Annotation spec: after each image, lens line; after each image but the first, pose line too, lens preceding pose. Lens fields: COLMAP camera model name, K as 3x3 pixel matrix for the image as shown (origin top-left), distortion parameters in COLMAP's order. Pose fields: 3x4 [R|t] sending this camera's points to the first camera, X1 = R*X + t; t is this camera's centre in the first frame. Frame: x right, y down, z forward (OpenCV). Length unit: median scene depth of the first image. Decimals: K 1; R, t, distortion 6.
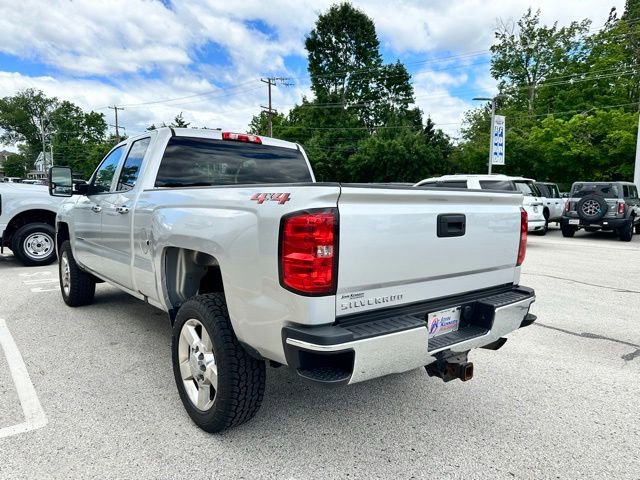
lens RADIAL K [[449.8, 0, 316.1], [0, 449.8, 241.9], [0, 0, 1]] dist [0.053517, -0.068838]
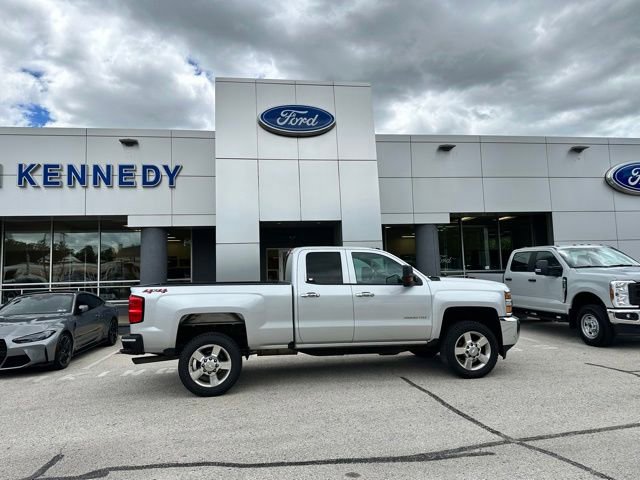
lens RADIAL K [[449.2, 0, 317.5], [0, 449.2, 239.7], [0, 0, 1]] dist [0.069486, -0.097841]
pose [[-0.512002, -0.072417, -0.855926, 0.126270], [-0.070551, 0.996619, -0.042118, -0.020638], [0.856082, 0.038822, -0.515380, 0.195884]]
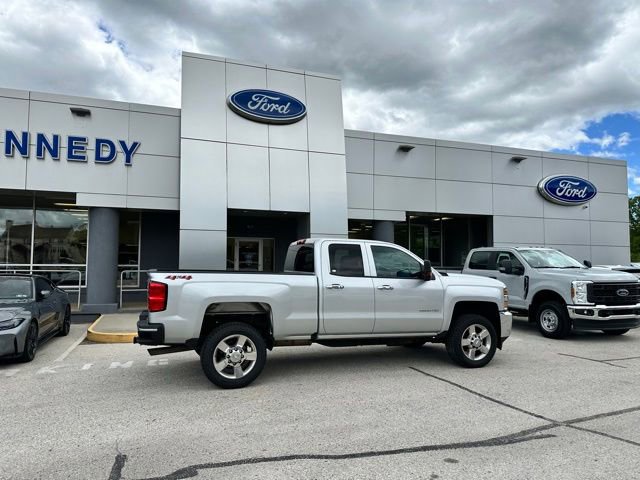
lens RADIAL K [[446.9, 0, 317.1], [0, 446.9, 250.0], [0, 0, 1]] dist [0.063109, -0.079092]
pose [[-0.338132, -0.055569, -0.939457, 0.140214], [-0.110760, 0.993667, -0.018911, -0.017014], [0.934558, 0.097659, -0.342146, 0.161640]]
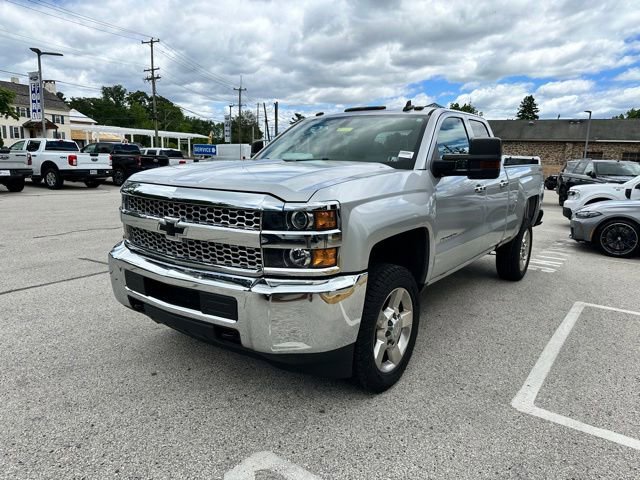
lens RADIAL K [[453.5, 0, 323.1], [0, 453.5, 241.1], [0, 0, 1]] dist [0.033106, -0.052446]
pose [[-0.259316, -0.194930, 0.945916, -0.133283], [0.066900, 0.973442, 0.218942, -0.019788], [-0.963473, 0.120057, -0.239388, 0.158603]]
